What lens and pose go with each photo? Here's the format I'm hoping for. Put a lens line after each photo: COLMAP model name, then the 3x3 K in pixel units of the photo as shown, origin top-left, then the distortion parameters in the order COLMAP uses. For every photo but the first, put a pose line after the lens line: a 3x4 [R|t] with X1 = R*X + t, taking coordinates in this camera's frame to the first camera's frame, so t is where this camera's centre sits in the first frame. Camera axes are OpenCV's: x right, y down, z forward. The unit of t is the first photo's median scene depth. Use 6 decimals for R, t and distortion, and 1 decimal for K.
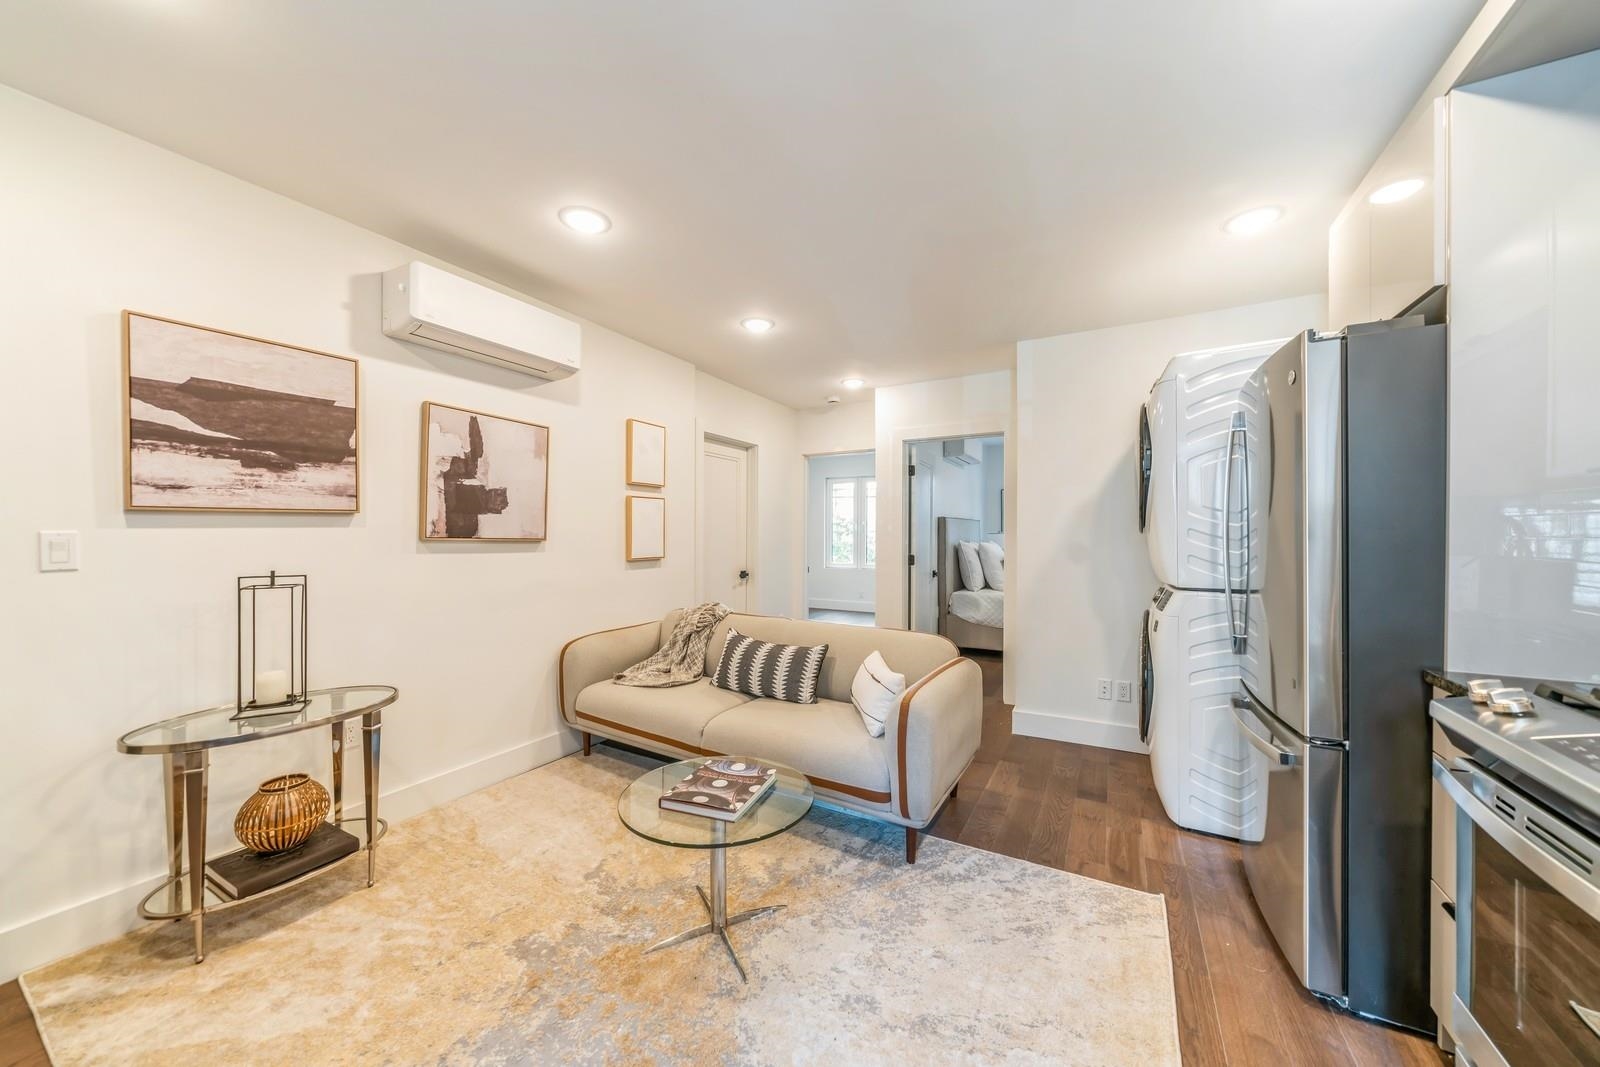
lens RADIAL K [[562.4, 0, 800.0], [0, 562.4, 533.5], [0, 0, 1]] dist [-0.000527, 0.000059]
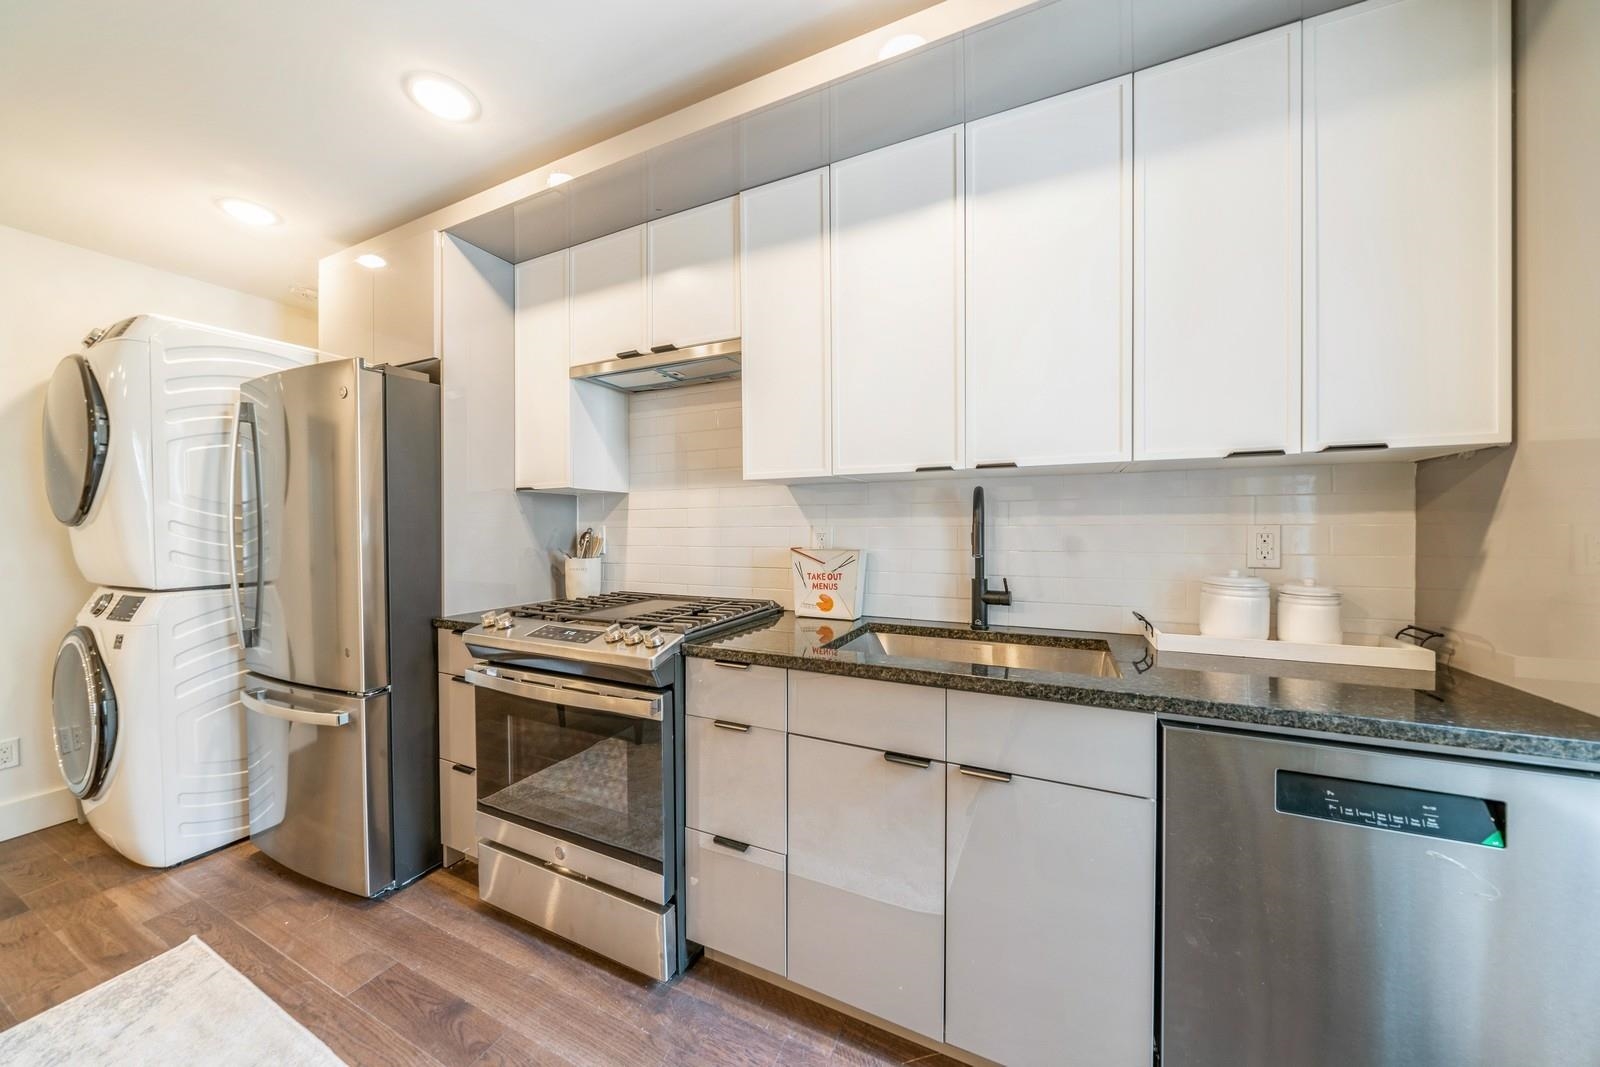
lens RADIAL K [[550.3, 0, 791.2], [0, 550.3, 528.0], [0, 0, 1]] dist [0.019009, 0.000134]
pose [[-0.052266, -0.003697, 0.998626, -0.279874], [0.002848, 0.999989, 0.003852, 0.002577], [-0.998629, 0.003046, -0.052255, 0.108753]]
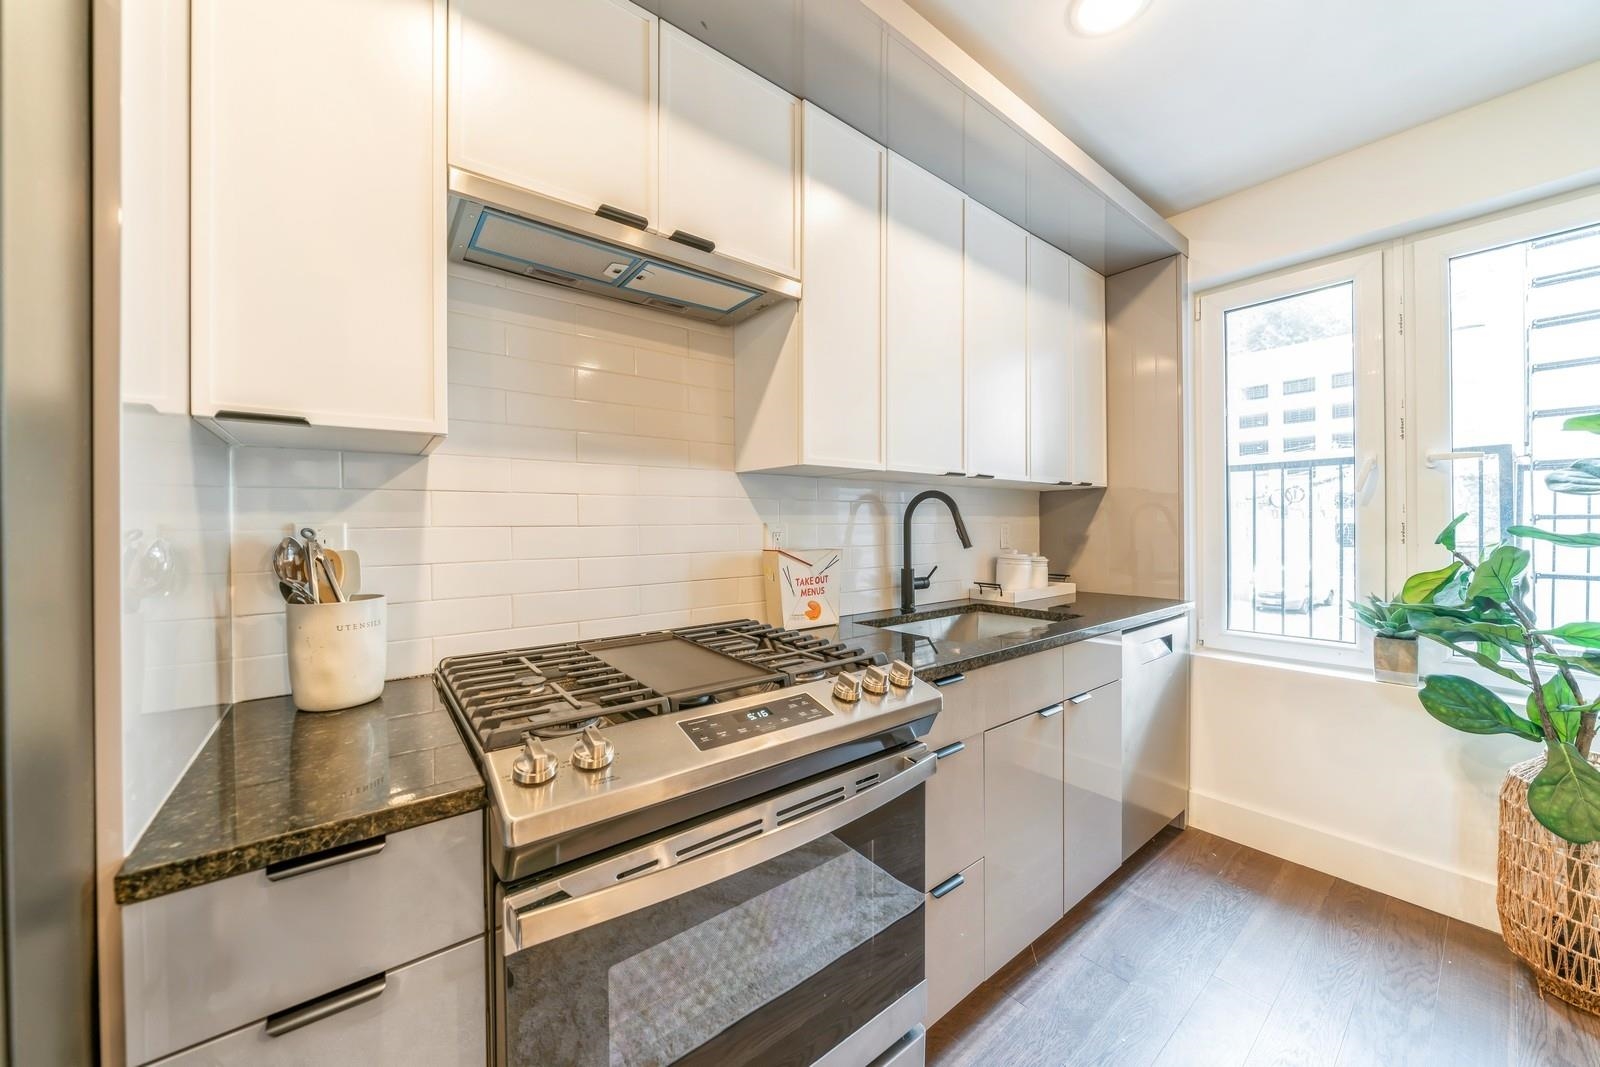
lens RADIAL K [[578.7, 0, 800.9], [0, 578.7, 526.2], [0, 0, 1]] dist [0.001451, 0.000063]
pose [[-0.921963, 0.008920, 0.387174, 0.395949], [0.008514, 0.999960, -0.002765, 0.010351], [-0.387183, 0.000747, -0.922002, 0.884796]]
